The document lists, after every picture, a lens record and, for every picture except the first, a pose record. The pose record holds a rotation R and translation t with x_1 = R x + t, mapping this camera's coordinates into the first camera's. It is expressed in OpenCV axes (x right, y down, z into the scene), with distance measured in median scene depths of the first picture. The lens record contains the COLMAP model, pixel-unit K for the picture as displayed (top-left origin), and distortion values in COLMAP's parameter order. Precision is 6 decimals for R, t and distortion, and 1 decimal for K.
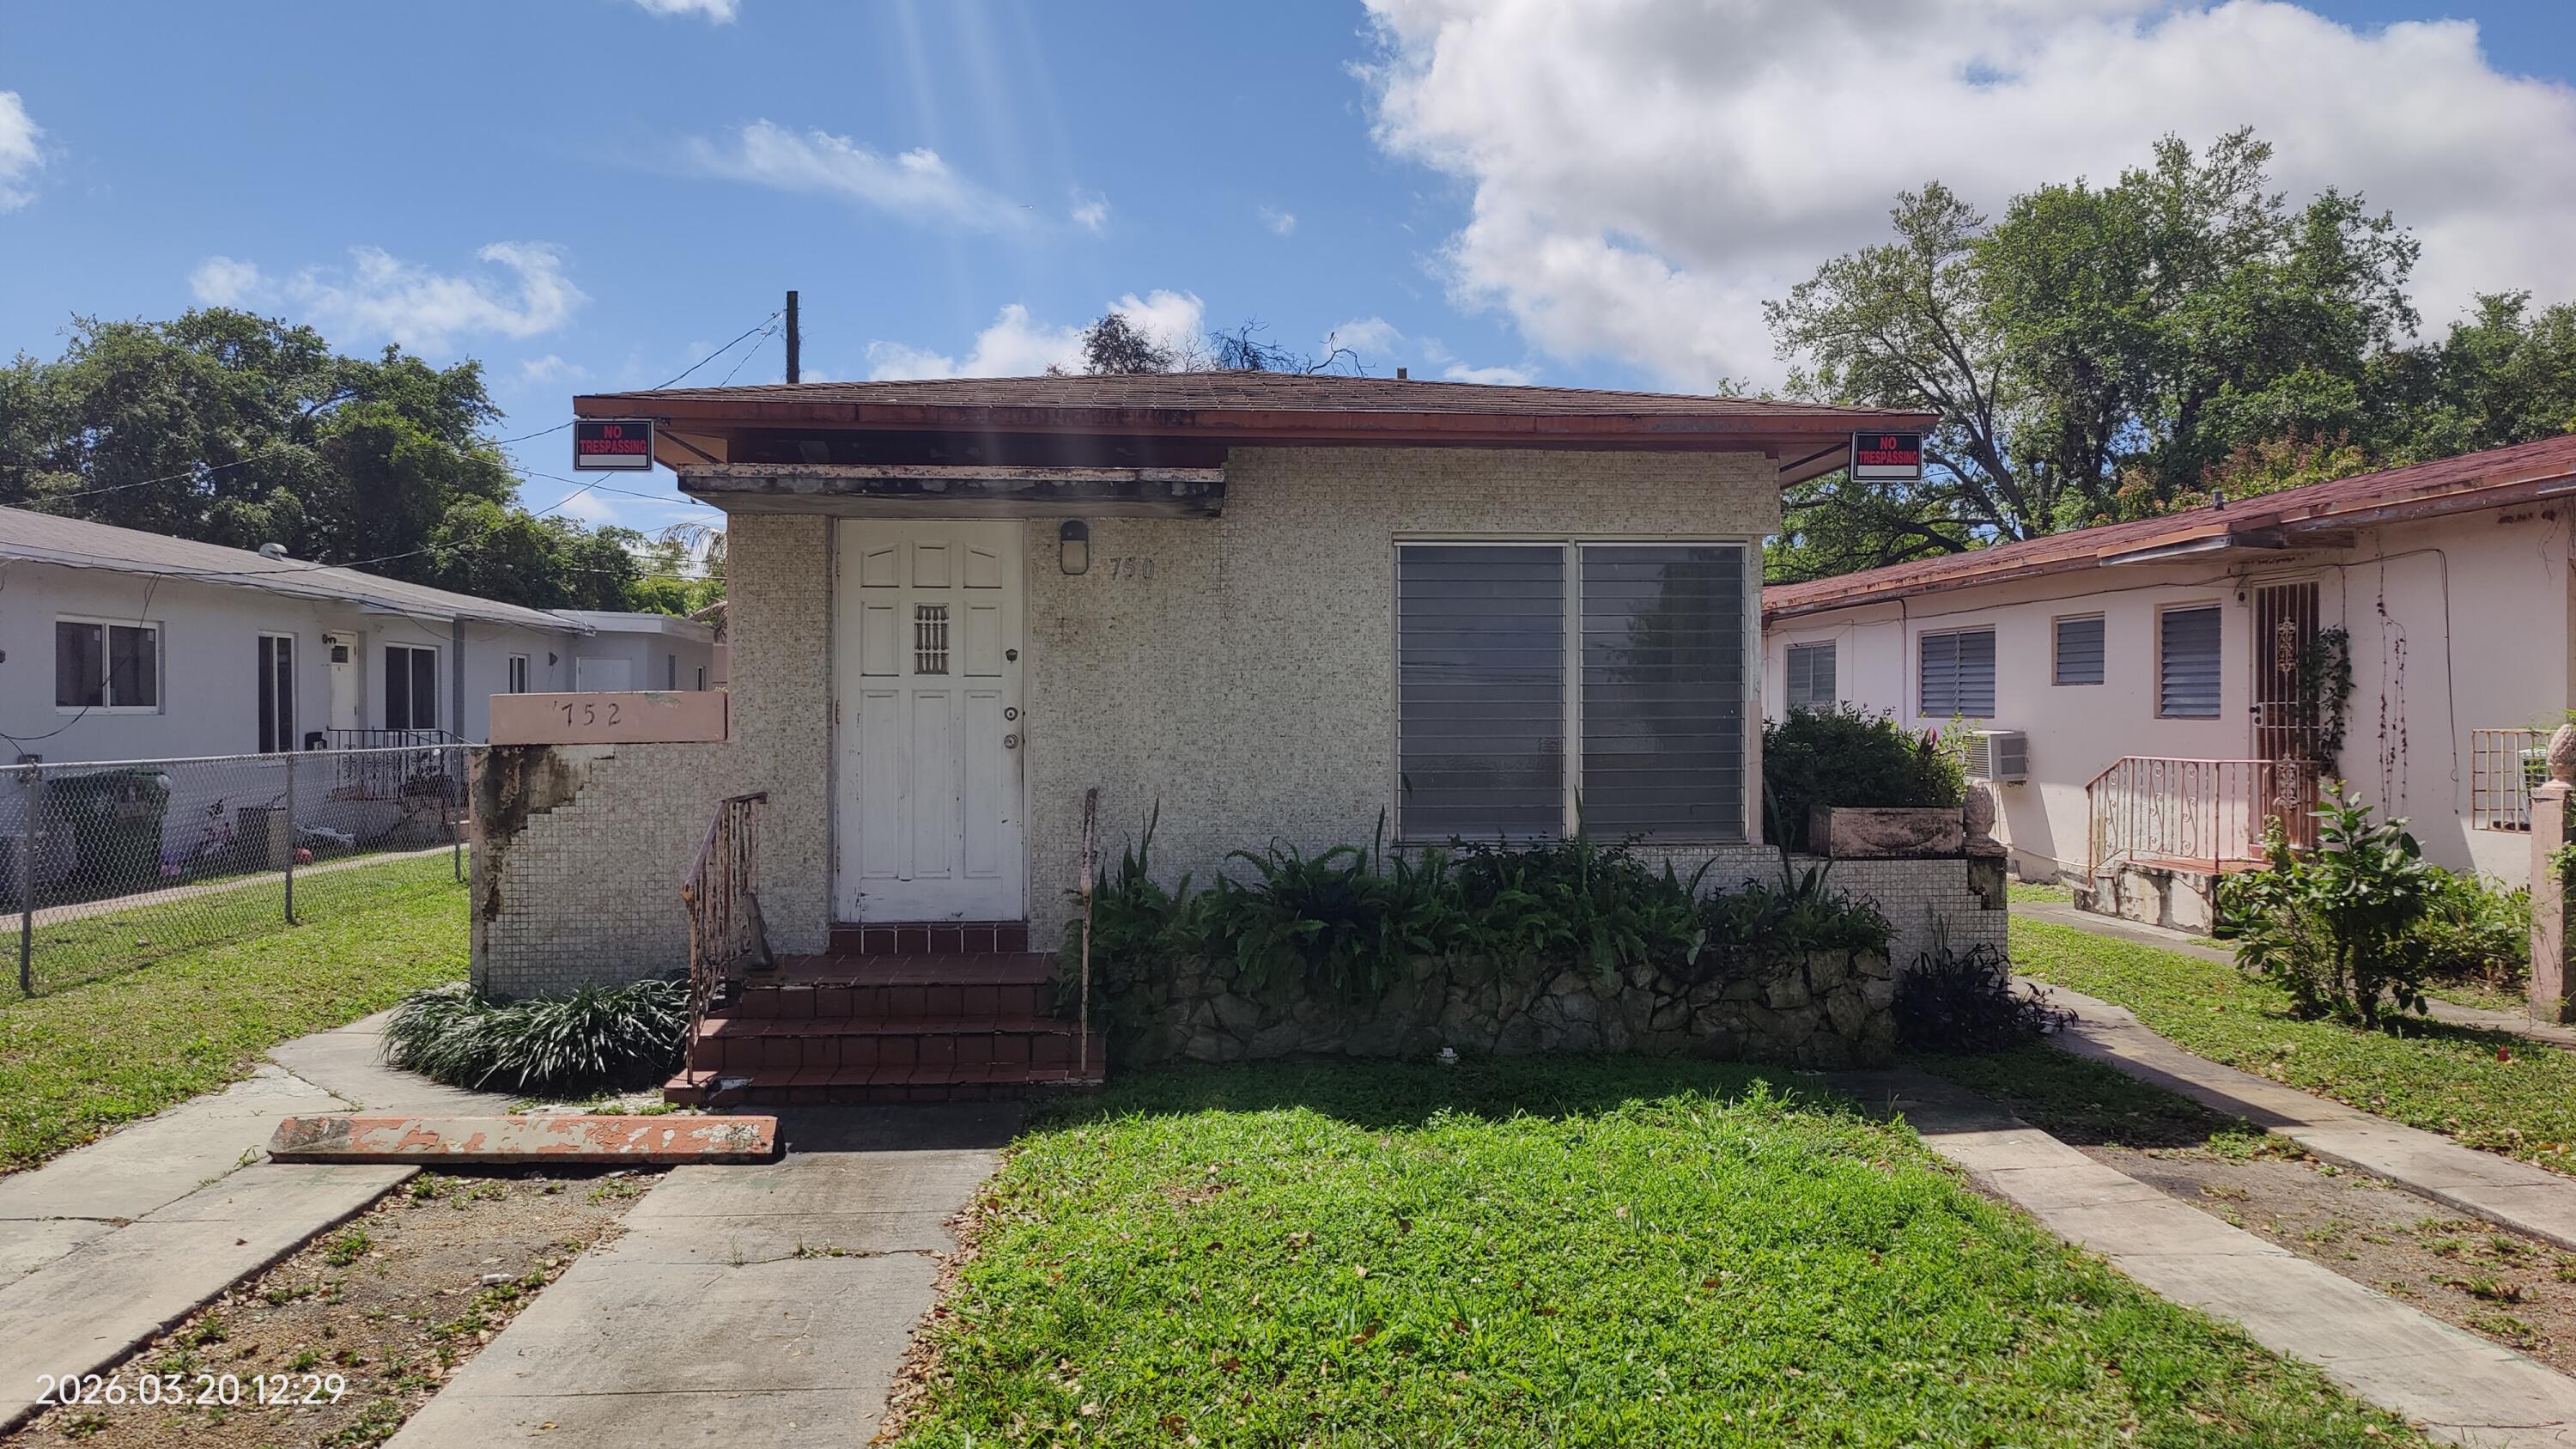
lens RADIAL K [[1789.9, 0, 1319.8], [0, 1789.9, 713.8], [0, 0, 1]] dist [0.031041, 0.001102]
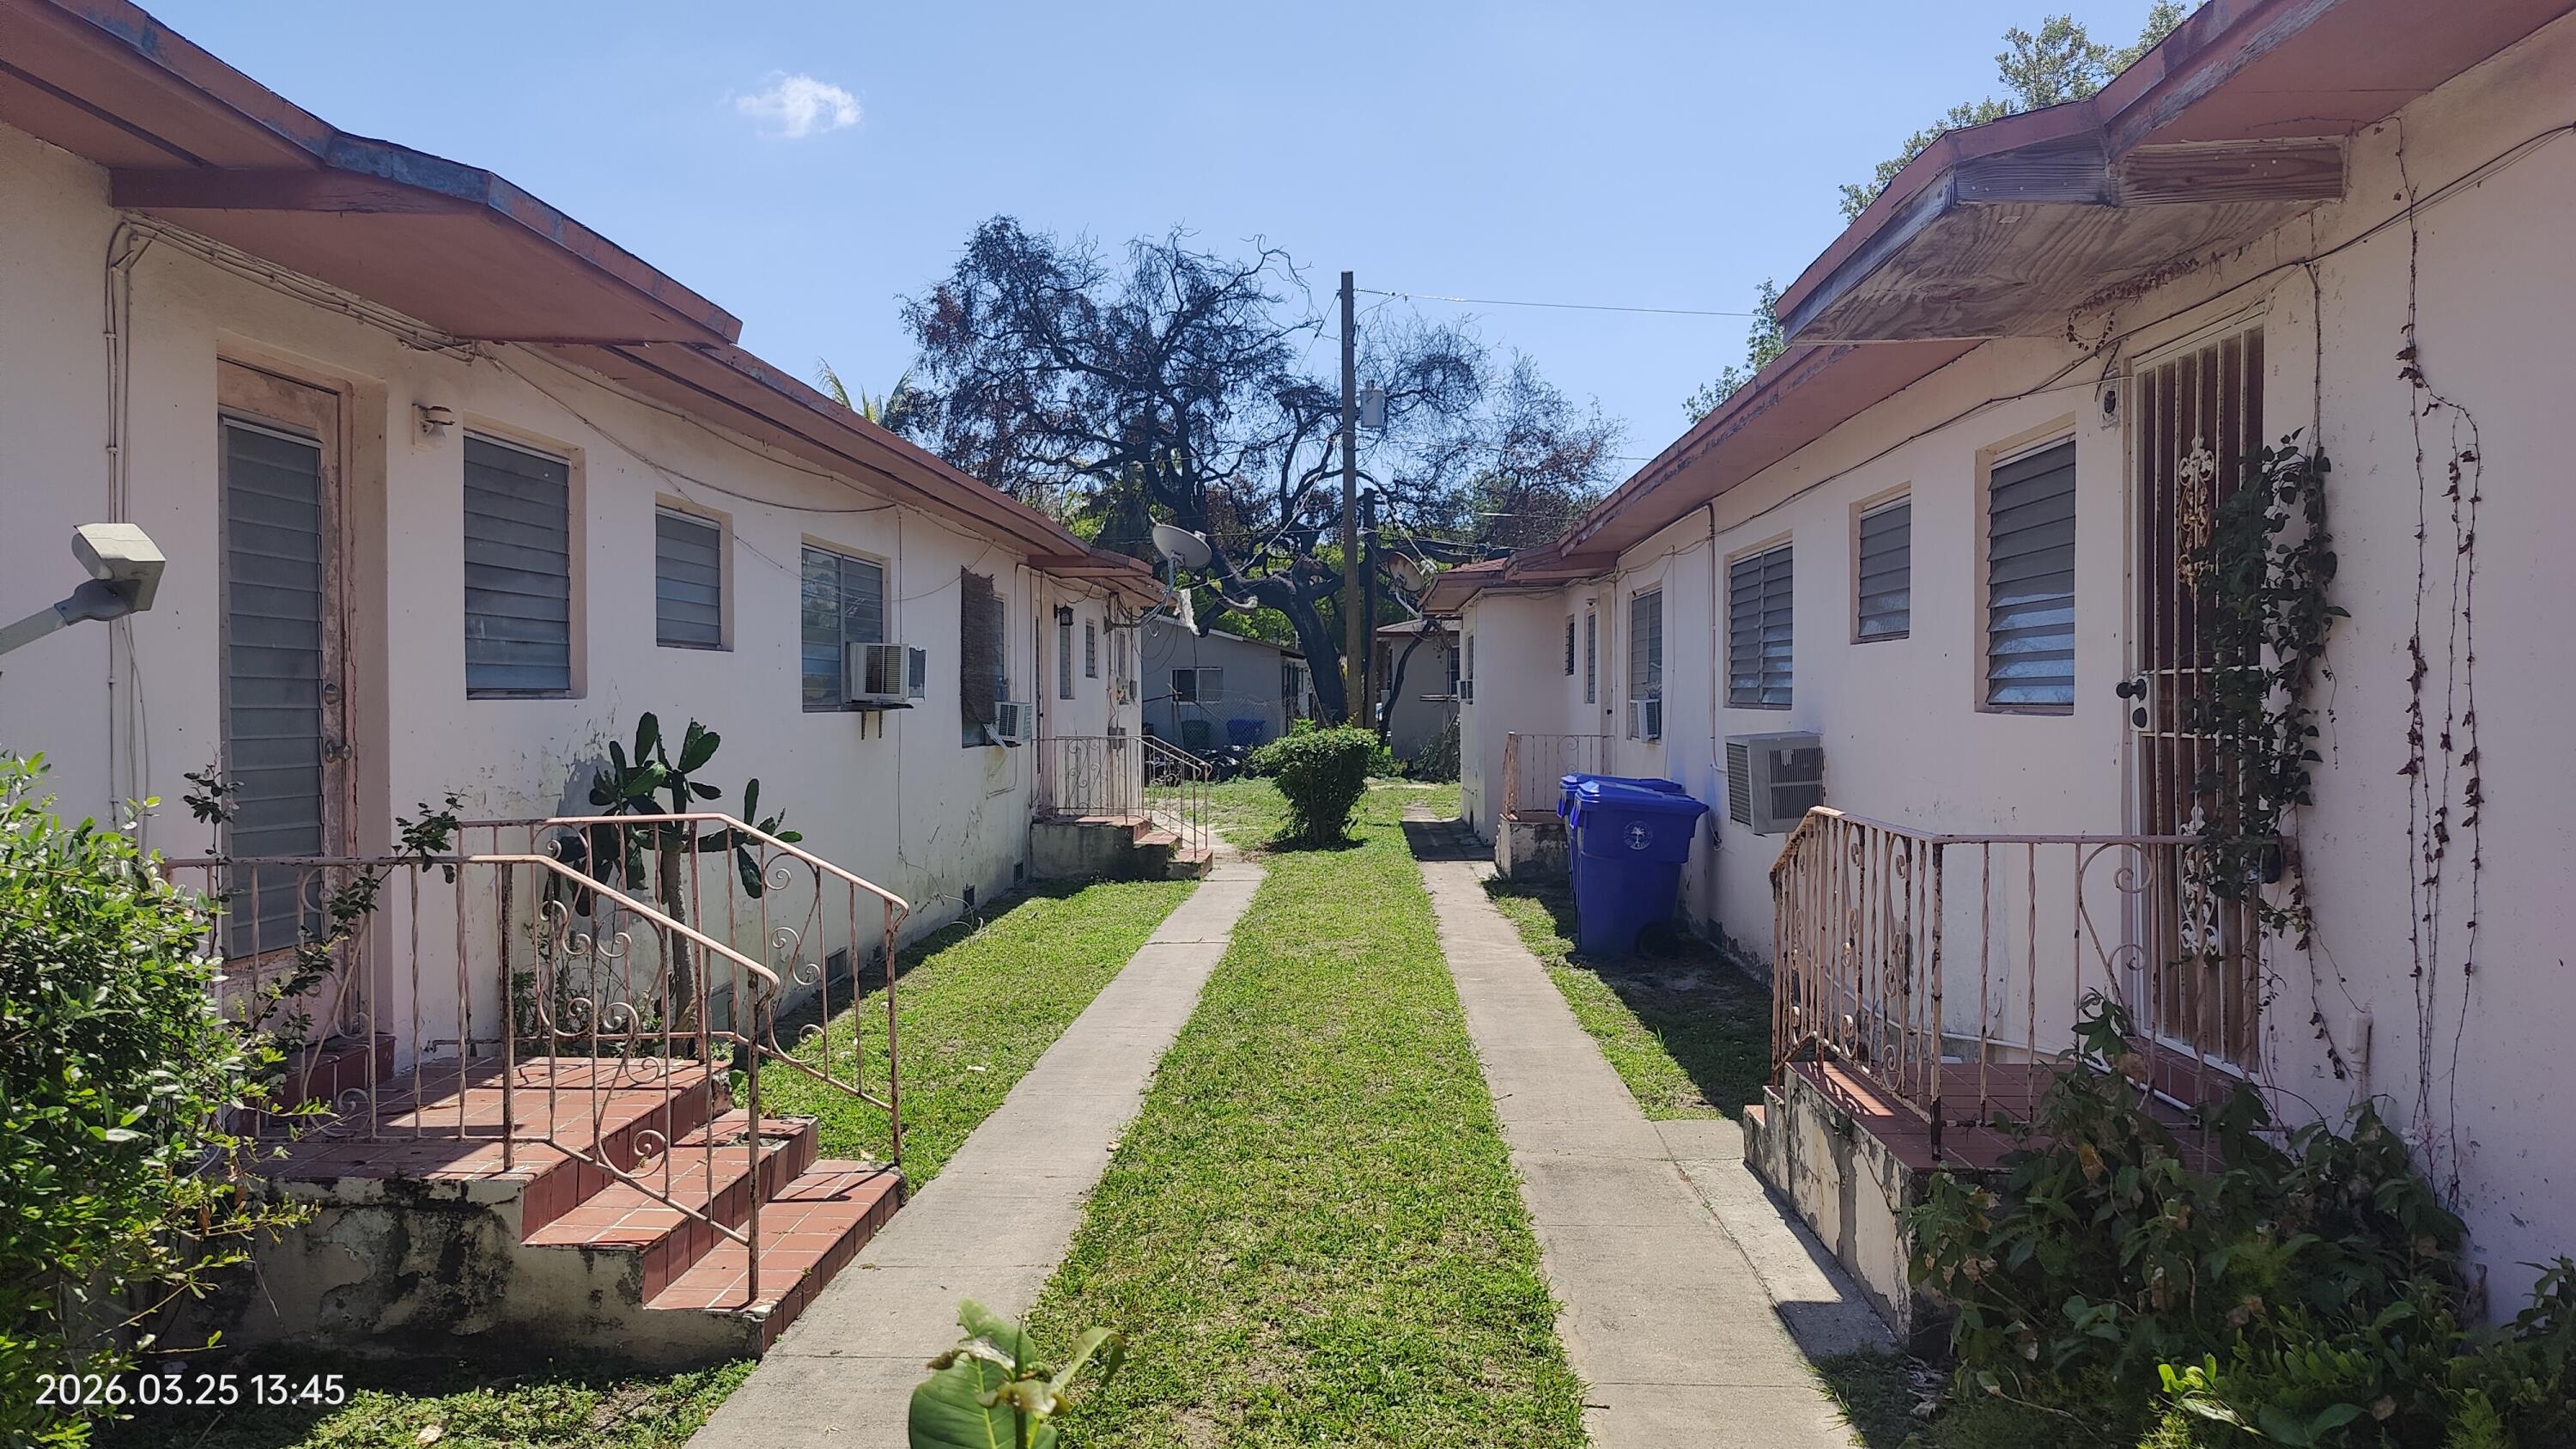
lens RADIAL K [[1826.3, 0, 1288.0], [0, 1826.3, 724.5], [0, 0, 1]] dist [0.020721, -0.000571]
pose [[0.992350, -0.001278, -0.123450, 0.598208], [0.002954, 0.999906, 0.013397, -0.000801], [0.123421, -0.013659, 0.992260, 0.910073]]
